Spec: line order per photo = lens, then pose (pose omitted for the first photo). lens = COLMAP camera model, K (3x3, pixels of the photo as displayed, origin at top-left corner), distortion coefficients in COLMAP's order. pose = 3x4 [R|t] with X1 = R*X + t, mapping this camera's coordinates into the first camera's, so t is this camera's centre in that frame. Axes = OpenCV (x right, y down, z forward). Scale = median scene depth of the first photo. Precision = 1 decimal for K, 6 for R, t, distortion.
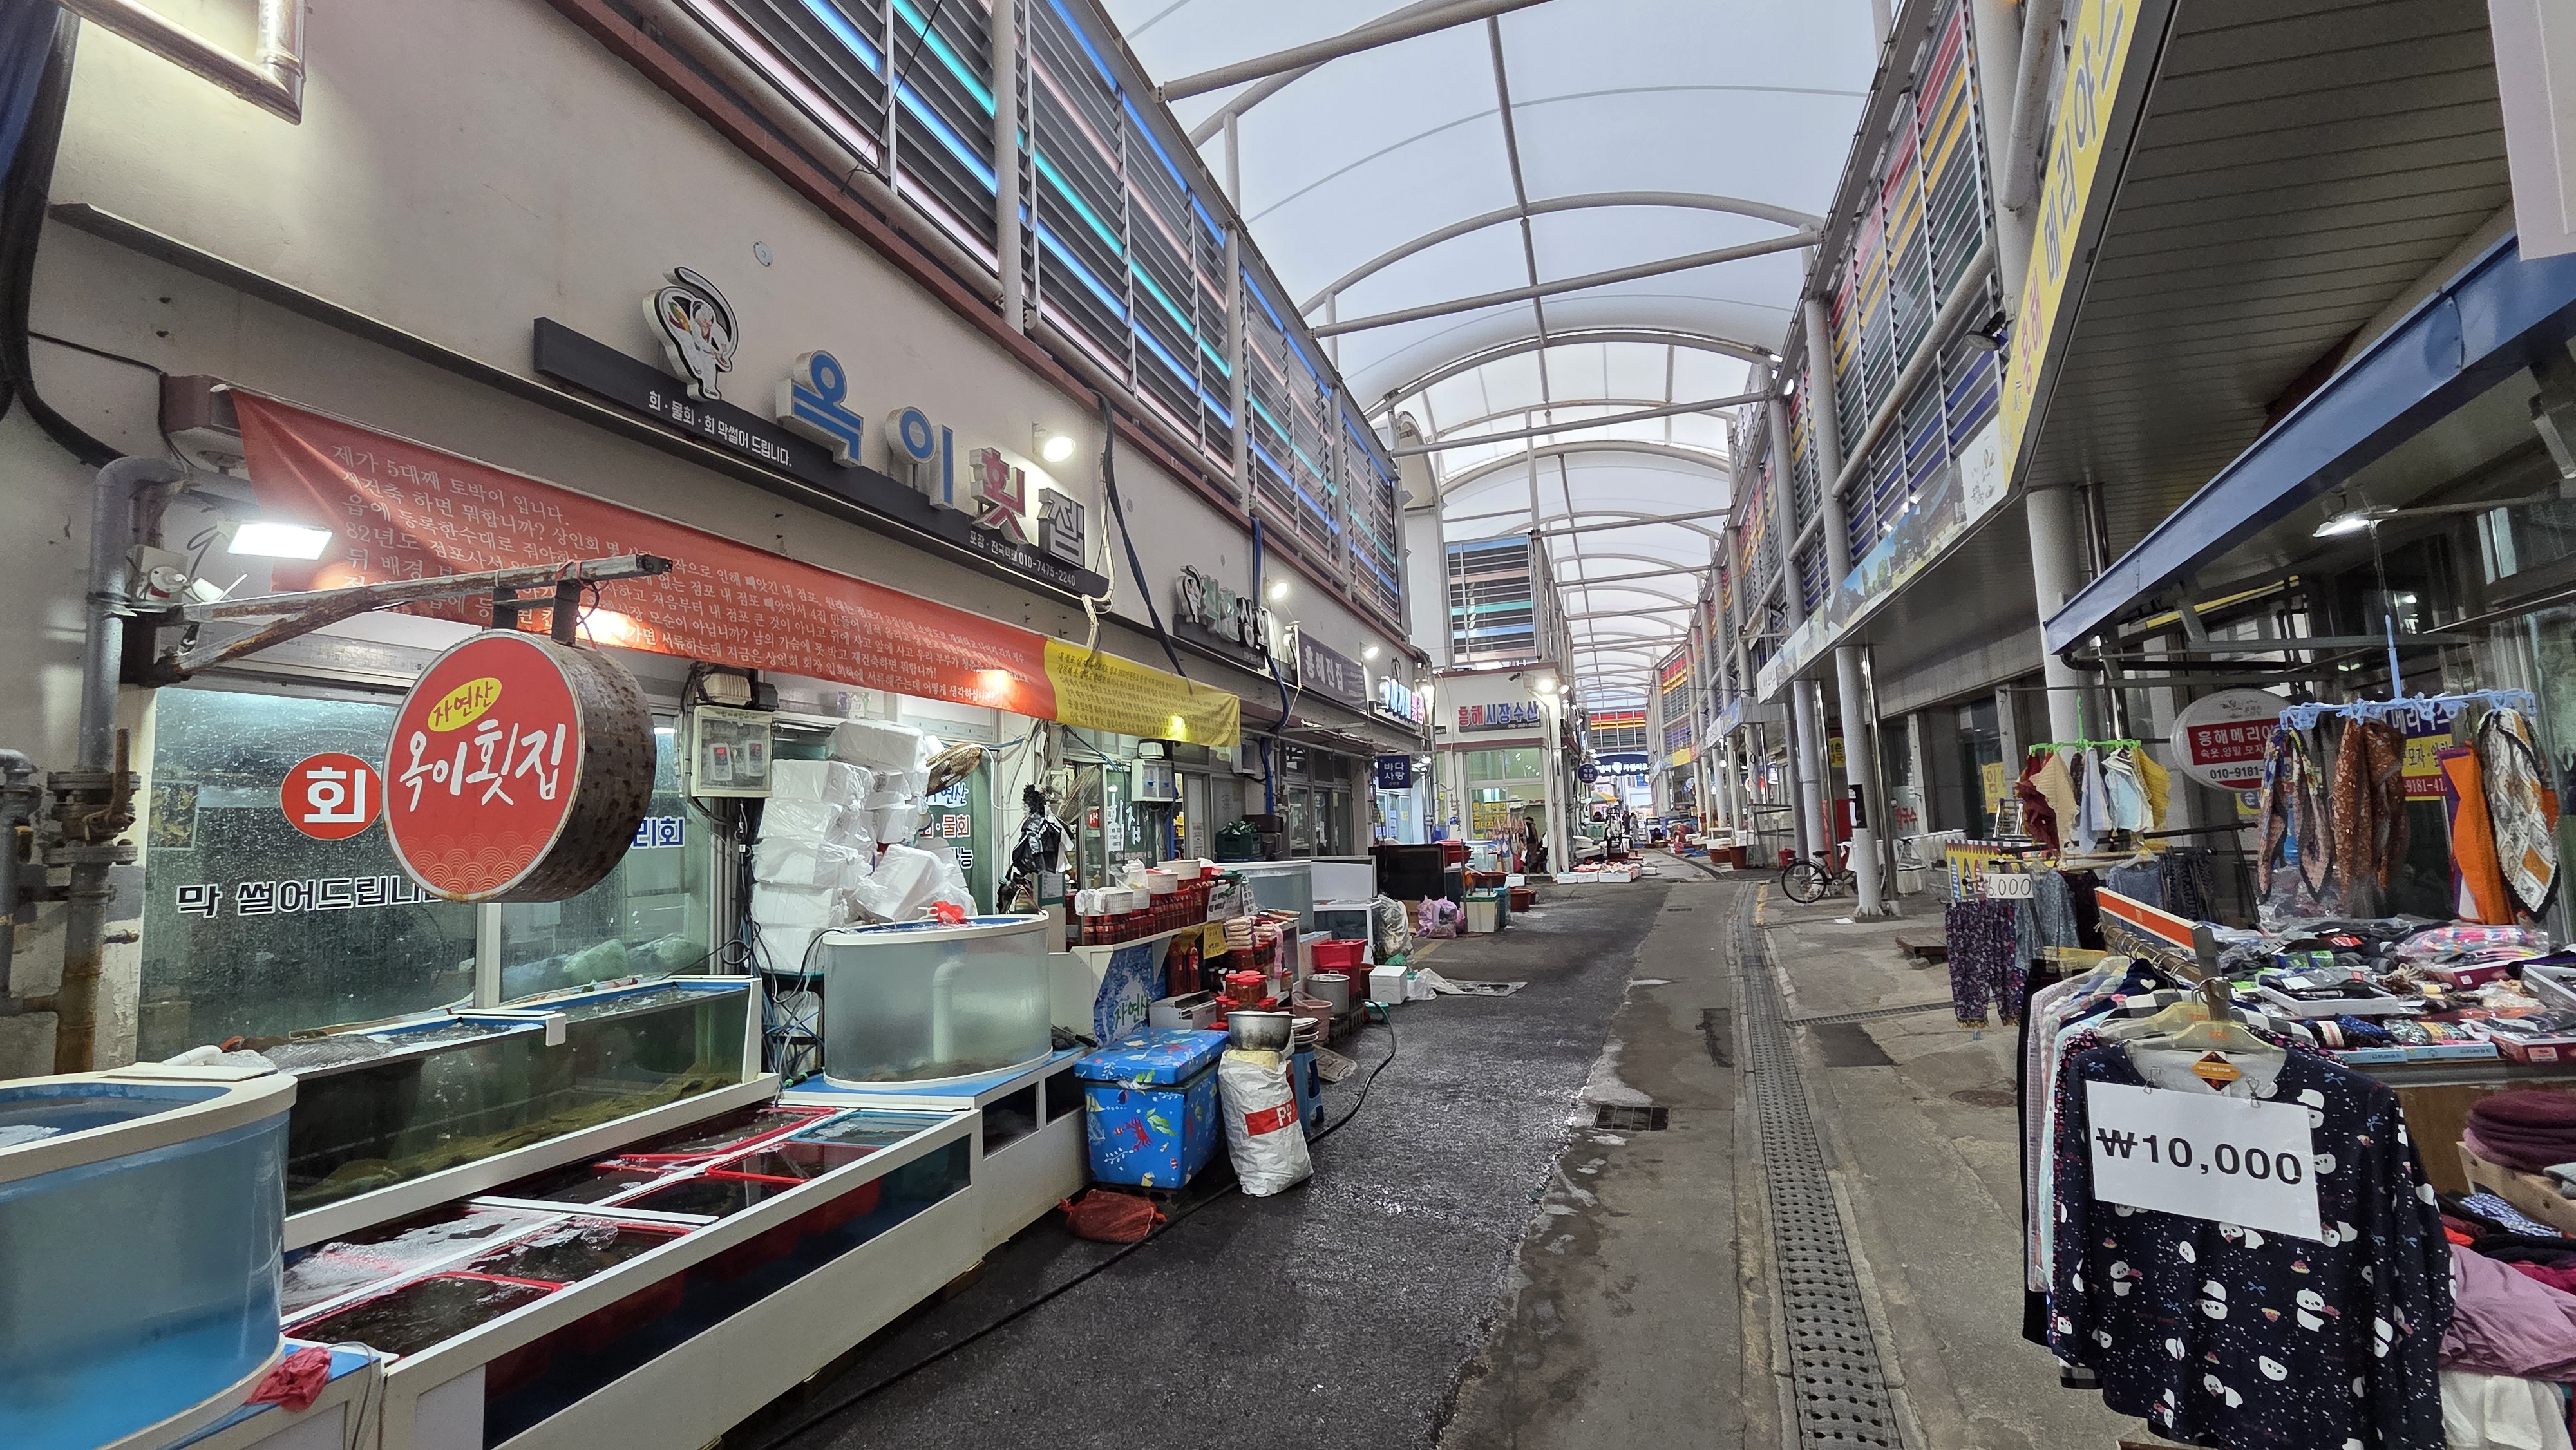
lens RADIAL K [[1069.3, 0, 1288.0], [0, 1069.3, 725.0], [0, 0, 1]] dist [0.001813, 0.000405]
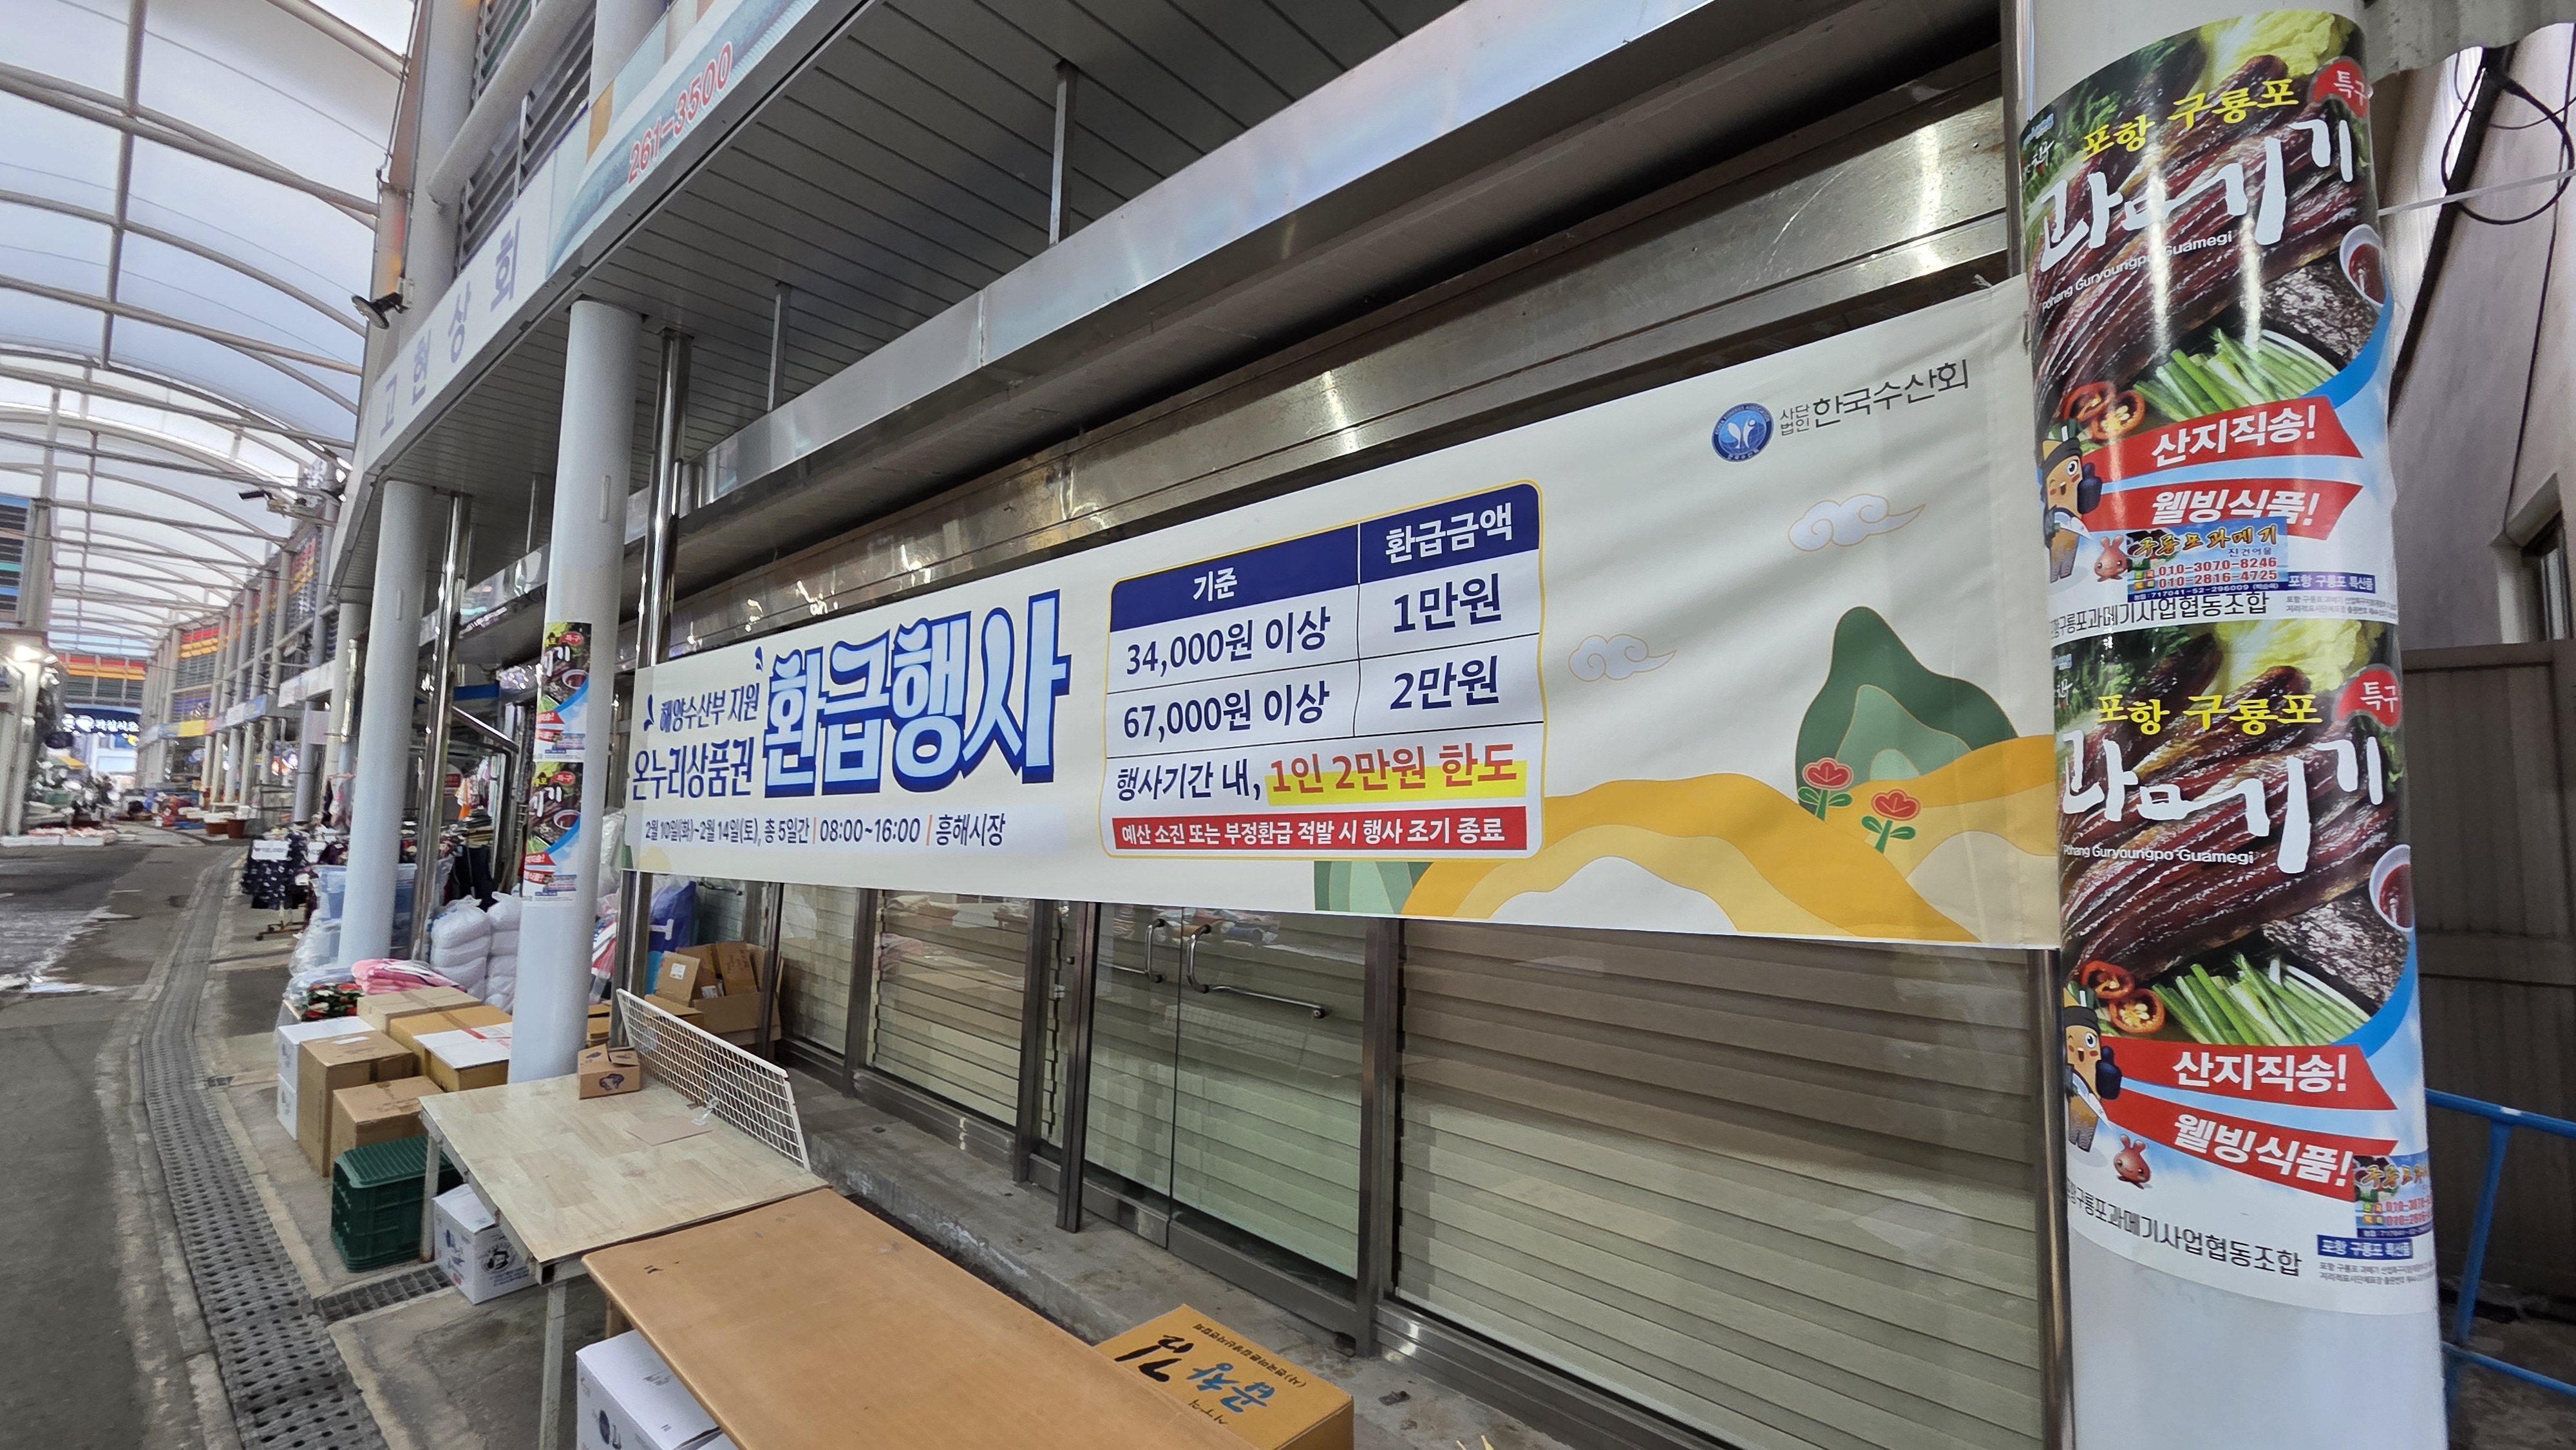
lens RADIAL K [[1069.3, 0, 1288.0], [0, 1069.3, 725.0], [0, 0, 1]] dist [0.001813, 0.000405]
pose [[0.404074, 0.127201, 0.905839, -0.162230], [-0.132270, 0.988001, -0.079736, -0.039773], [-0.905113, -0.087596, 0.416051, -0.443343]]
